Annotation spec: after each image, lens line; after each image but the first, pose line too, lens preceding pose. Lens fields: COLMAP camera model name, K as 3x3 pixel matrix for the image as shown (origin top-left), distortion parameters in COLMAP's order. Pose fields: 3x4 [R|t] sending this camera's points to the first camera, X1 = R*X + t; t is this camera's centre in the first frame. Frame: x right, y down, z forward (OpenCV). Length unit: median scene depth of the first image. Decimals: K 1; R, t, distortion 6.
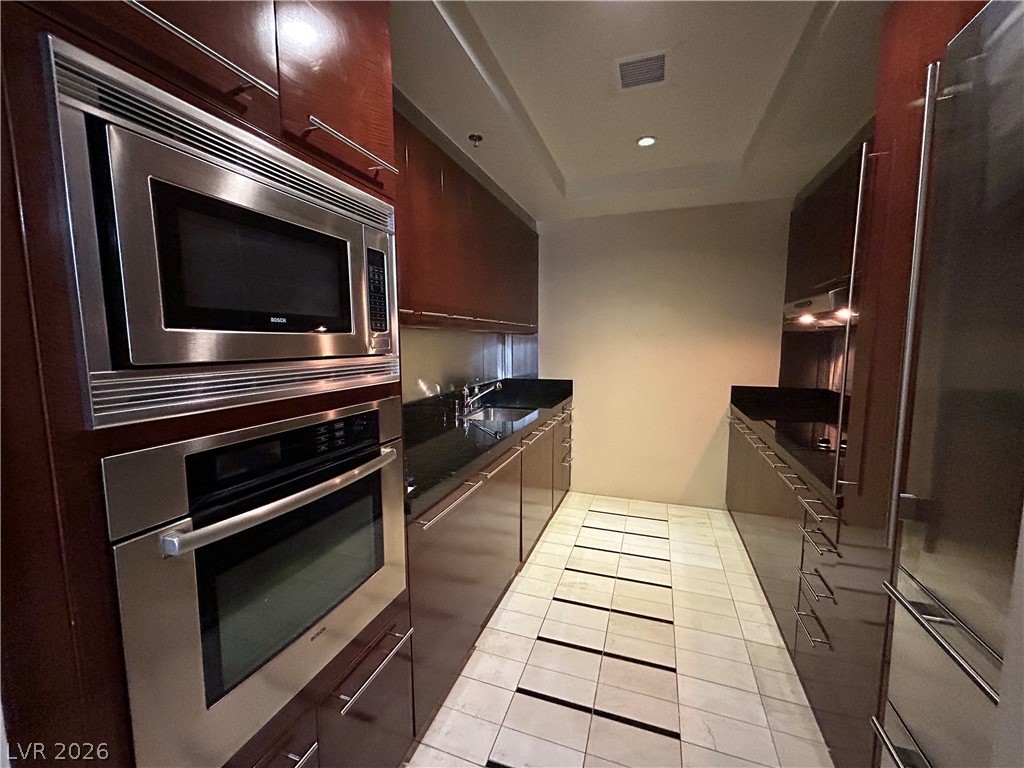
lens RADIAL K [[413.5, 0, 507.9], [0, 413.5, 385.3], [0, 0, 1]] dist [0.000123, 0.000393]
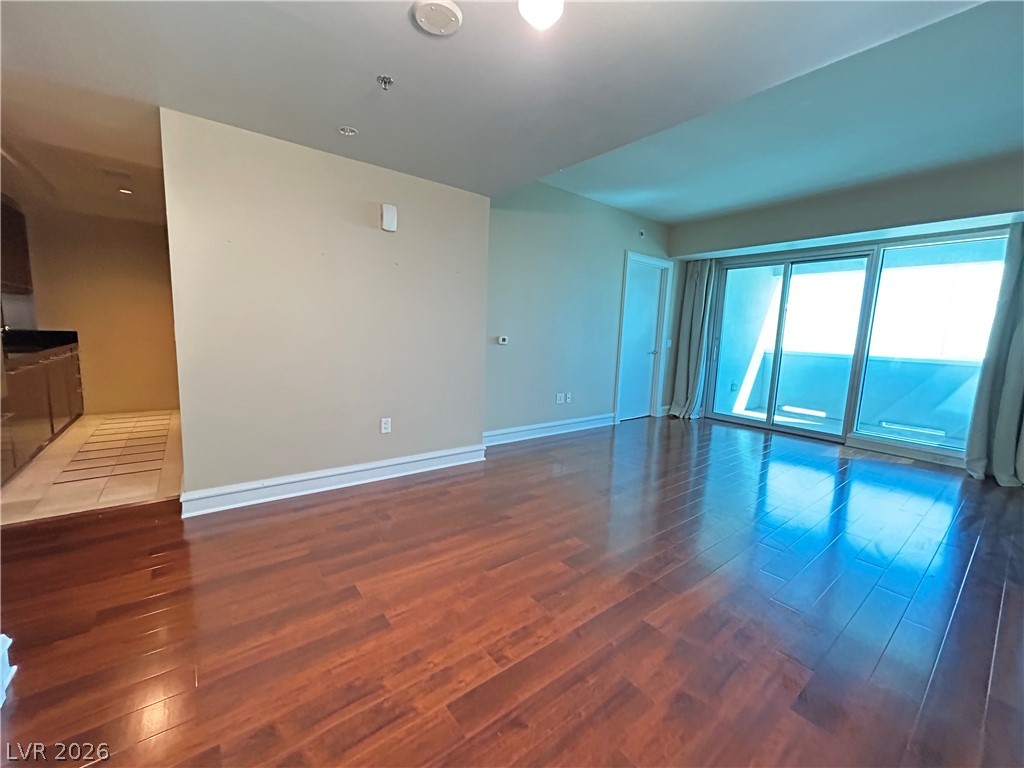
lens RADIAL K [[413.5, 0, 509.4], [0, 413.5, 384.6], [0, 0, 1]] dist [0.000123, 0.000393]
pose [[0.538742, -0.087990, 0.837864, -0.289593], [0.050864, 0.996114, 0.071904, 0.171056], [-0.840934, 0.003879, 0.541123, -1.158452]]
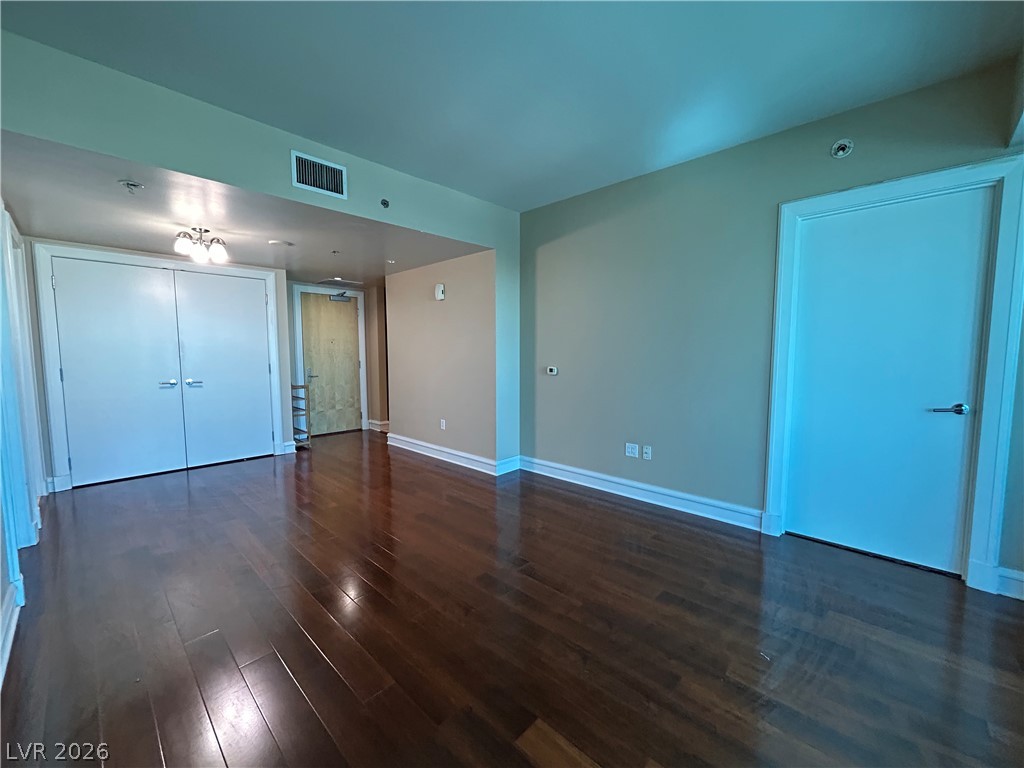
lens RADIAL K [[413.5, 0, 512.5], [0, 413.5, 385.4], [0, 0, 1]] dist [0.000123, 0.000393]
pose [[0.913440, 0.031889, -0.405723, 1.461290], [-0.040315, 0.999112, -0.012238, 0.194396], [0.404972, 0.027536, 0.913914, -1.739461]]
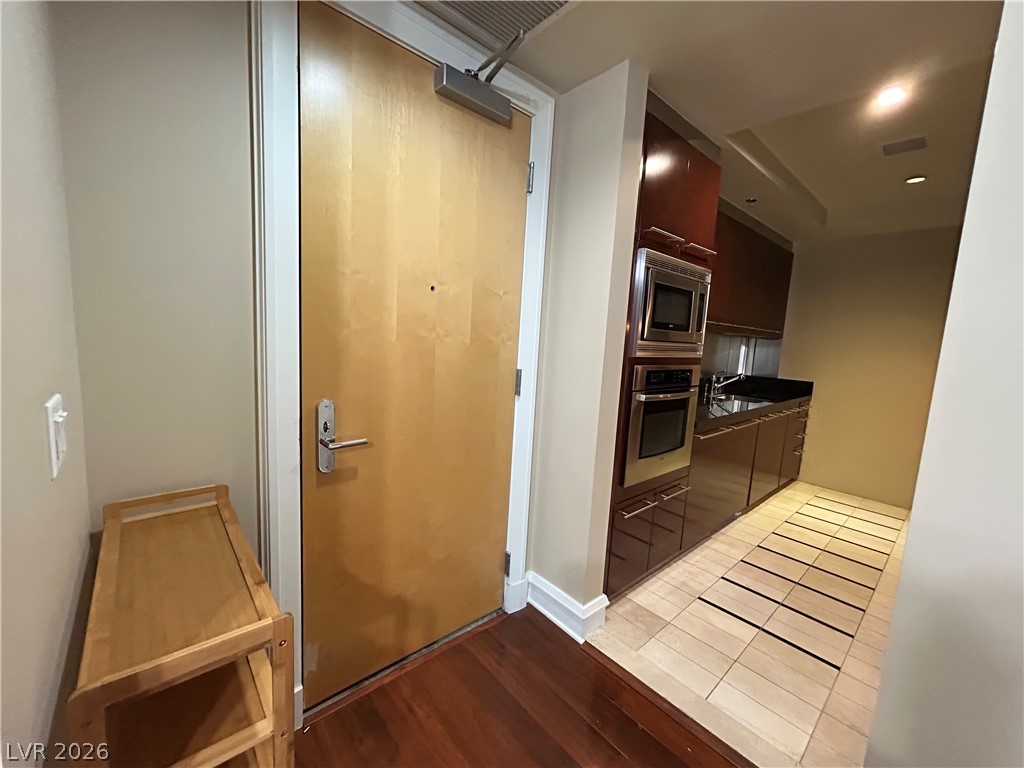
lens RADIAL K [[413.5, 0, 514.2], [0, 413.5, 386.1], [0, 0, 1]] dist [0.000123, 0.000393]
pose [[0.879908, 0.109883, -0.462264, -0.048127], [-0.108316, 0.993663, 0.030024, 0.066030], [0.462634, 0.023652, 0.886234, -0.466581]]
